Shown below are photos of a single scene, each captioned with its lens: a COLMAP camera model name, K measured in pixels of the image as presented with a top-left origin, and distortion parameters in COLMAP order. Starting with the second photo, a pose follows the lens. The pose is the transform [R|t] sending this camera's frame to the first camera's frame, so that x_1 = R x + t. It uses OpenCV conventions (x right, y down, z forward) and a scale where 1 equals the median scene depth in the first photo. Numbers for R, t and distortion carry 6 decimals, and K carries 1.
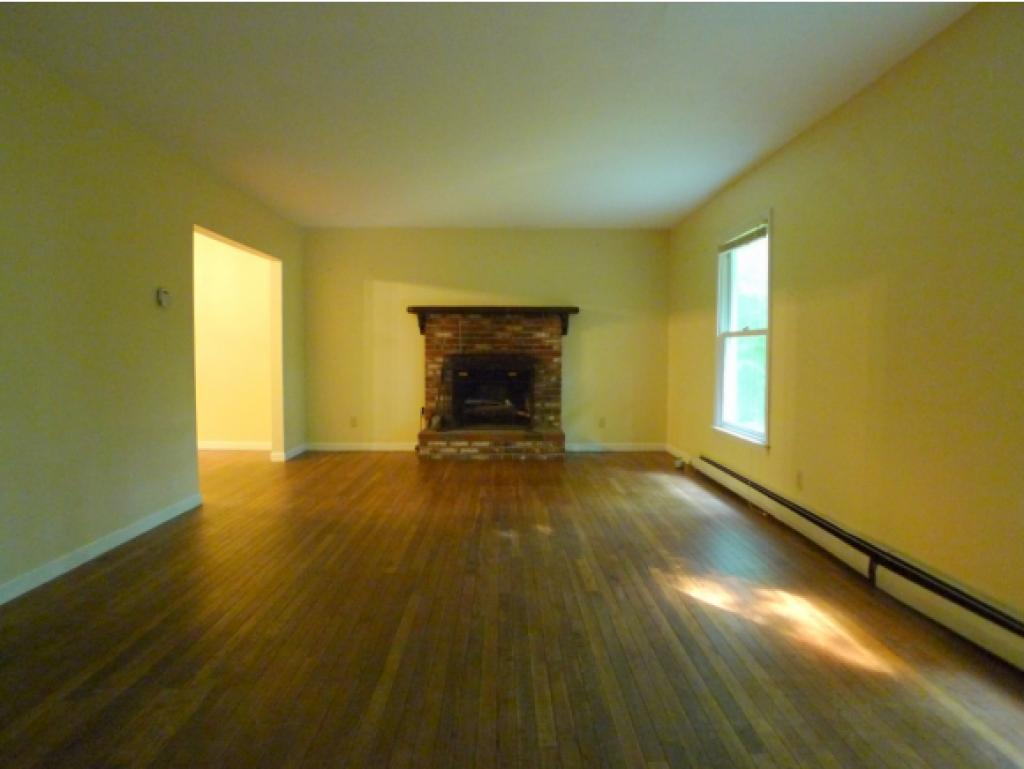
lens RADIAL K [[554.9, 0, 513.1], [0, 554.9, 382.1], [0, 0, 1]] dist [-0.051989, 0.000296]
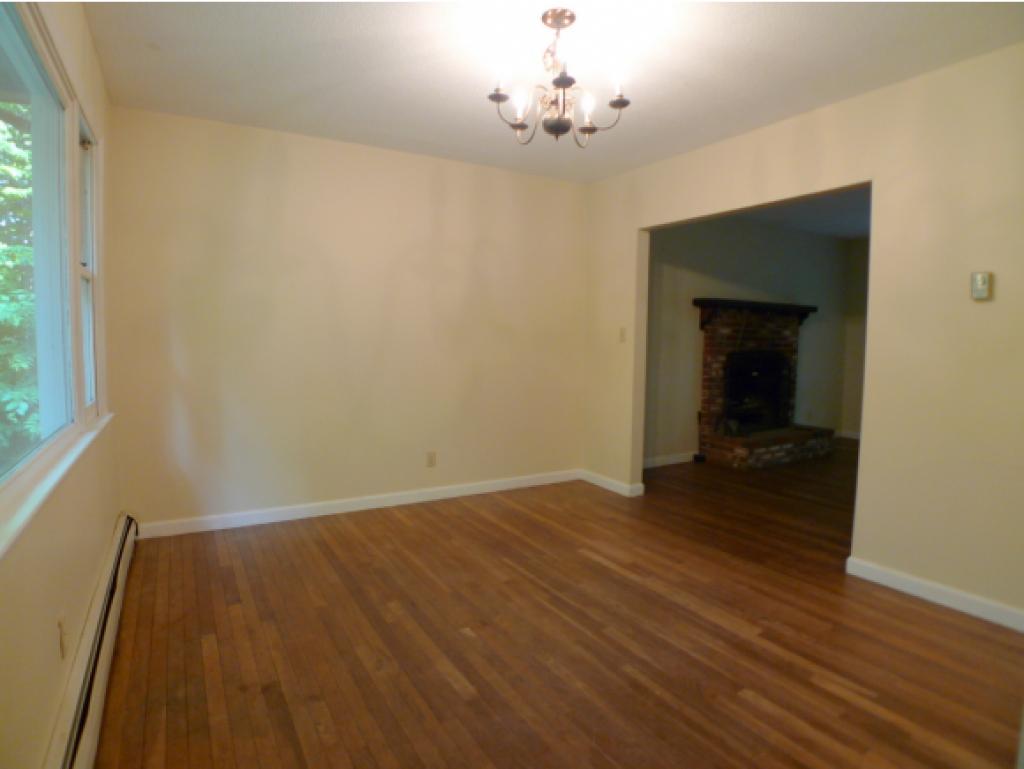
lens RADIAL K [[554.9, 0, 513.1], [0, 554.9, 382.1], [0, 0, 1]] dist [-0.051989, 0.000296]
pose [[0.867892, -0.035092, 0.495511, -0.877790], [0.018517, 0.999094, 0.038323, -0.042569], [-0.496407, -0.024085, 0.867756, 0.383892]]
